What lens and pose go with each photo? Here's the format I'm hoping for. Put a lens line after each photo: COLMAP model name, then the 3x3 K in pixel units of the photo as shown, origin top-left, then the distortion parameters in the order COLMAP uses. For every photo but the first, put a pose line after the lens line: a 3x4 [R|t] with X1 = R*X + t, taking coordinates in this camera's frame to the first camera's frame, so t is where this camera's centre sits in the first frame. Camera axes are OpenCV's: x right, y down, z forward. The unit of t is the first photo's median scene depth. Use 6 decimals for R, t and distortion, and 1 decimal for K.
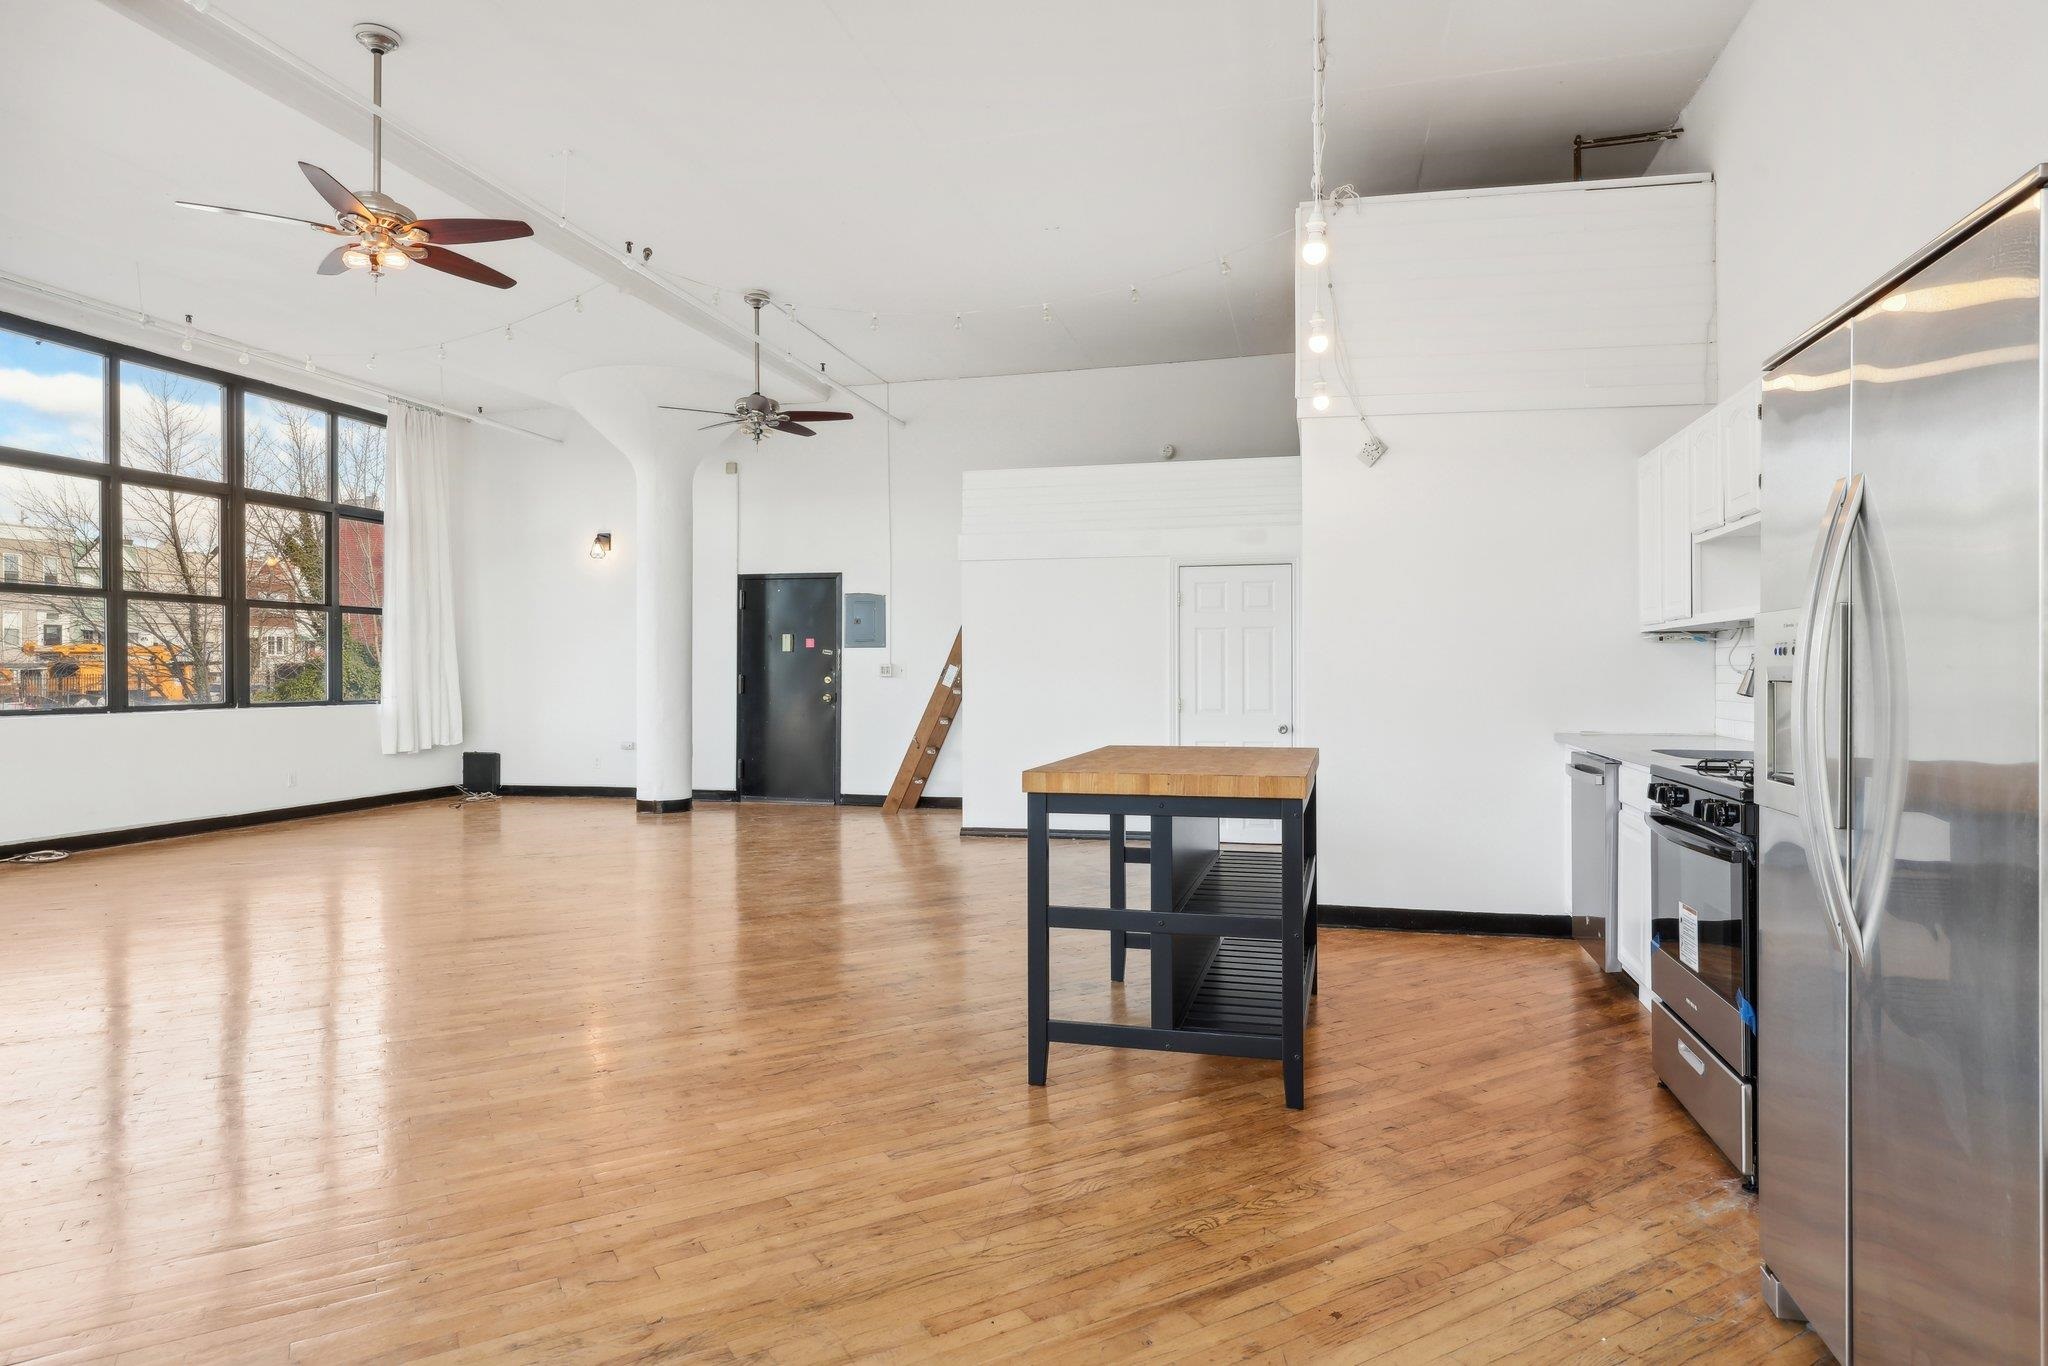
lens RADIAL K [[1198.6, 0, 1024.0], [0, 1198.6, 683.0], [0, 0, 1]] dist [-0.003240, -0.000892]
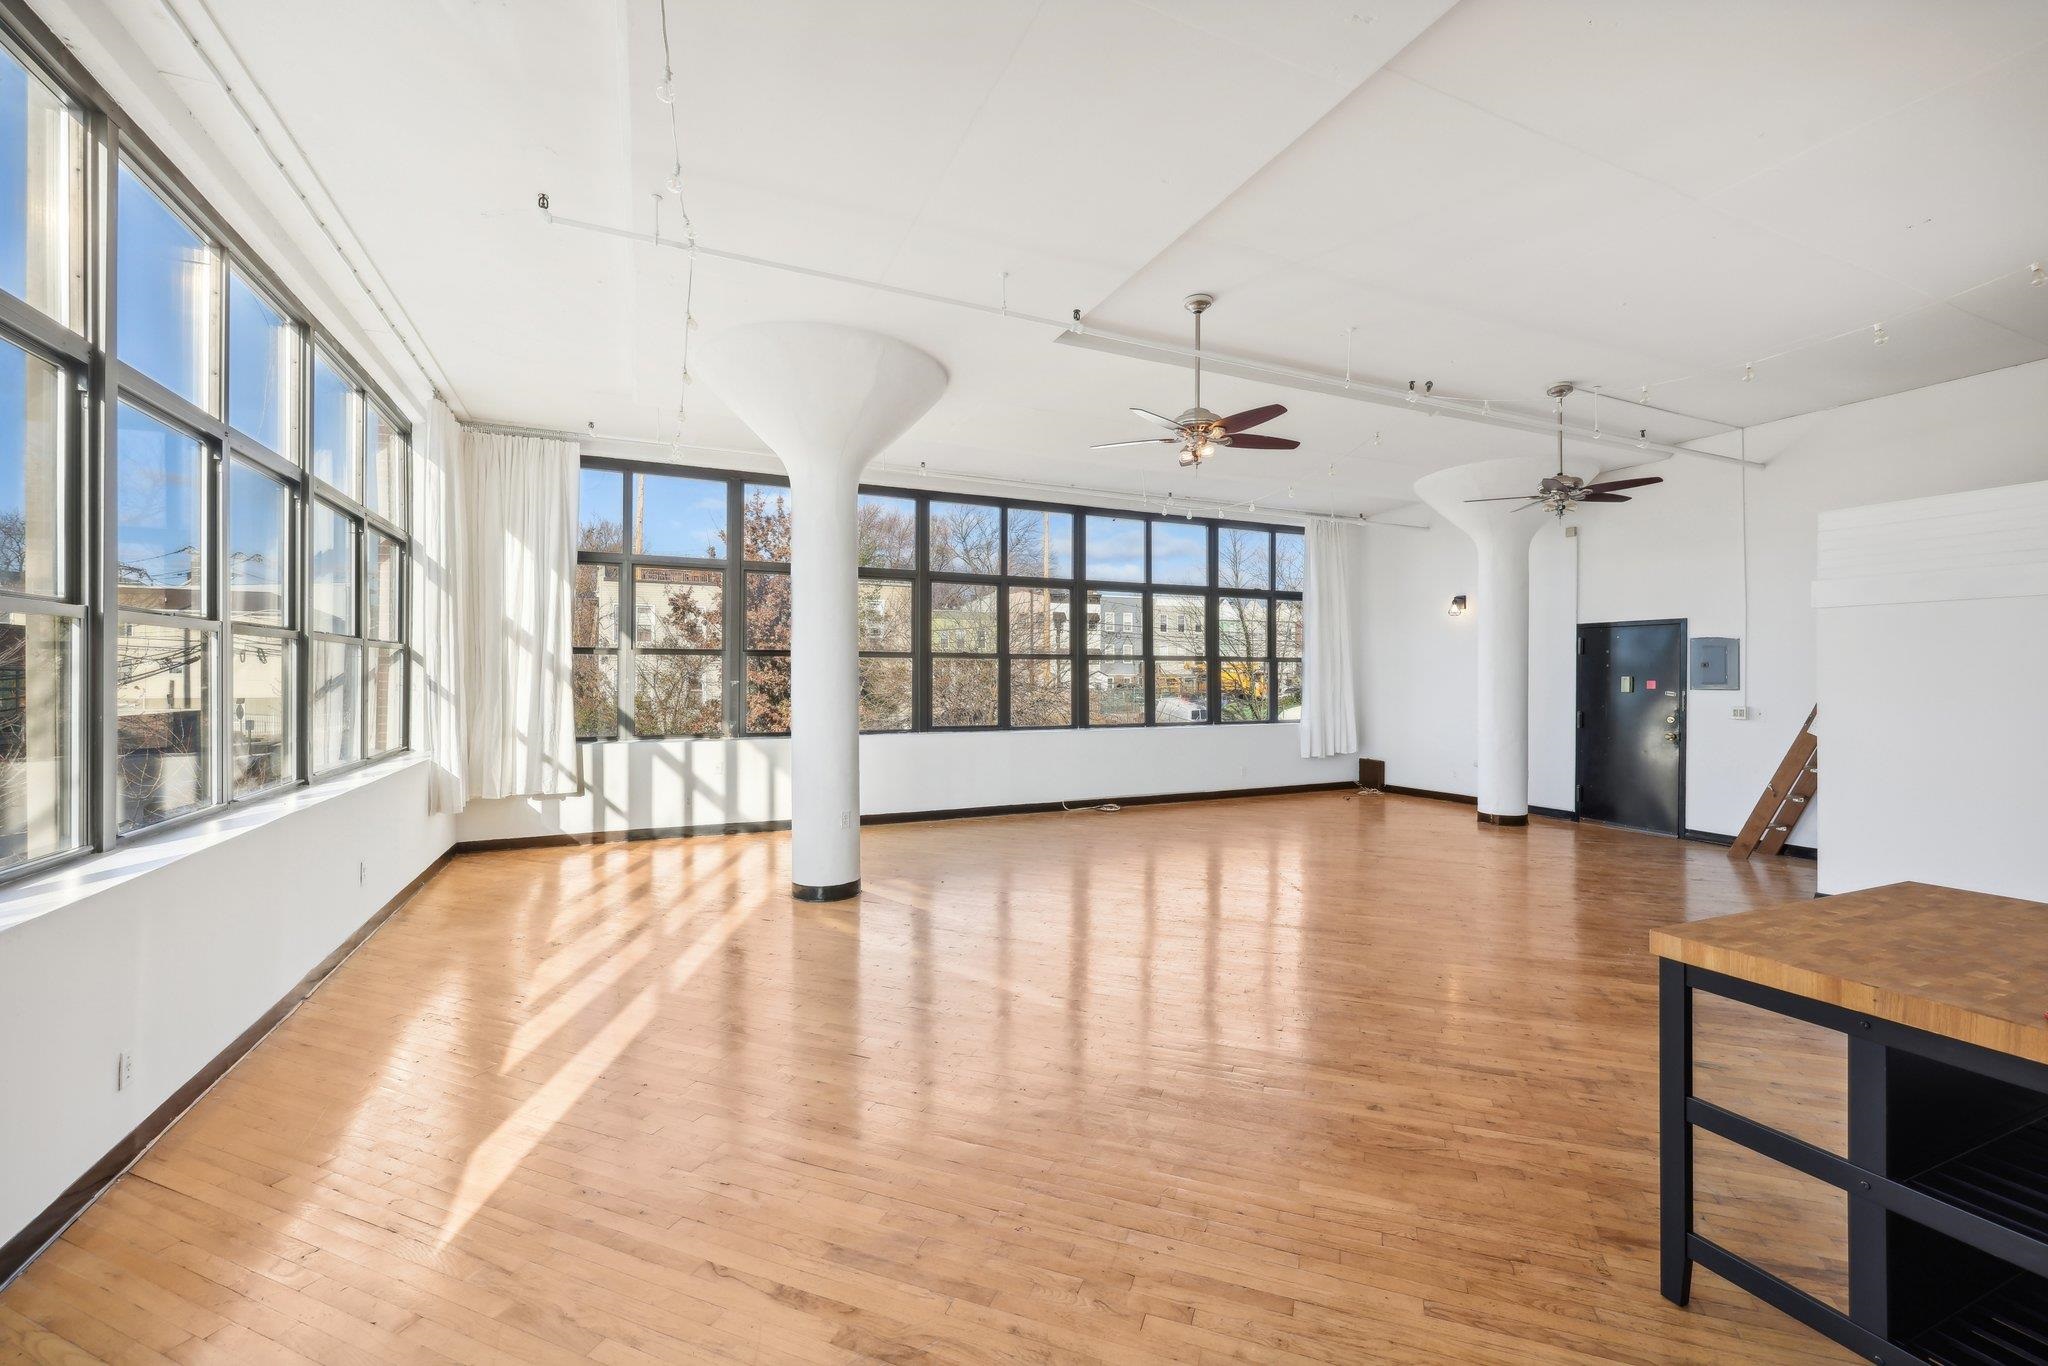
lens RADIAL K [[838.3, 0, 1034.2], [0, 838.3, 673.0], [0, 0, 1]] dist [-0.001841, 0.000198]
pose [[0.620815, 0.001492, -0.783956, 0.071401], [-0.008221, 0.999956, -0.004607, -0.037959], [0.783914, 0.009305, 0.620800, 0.100876]]
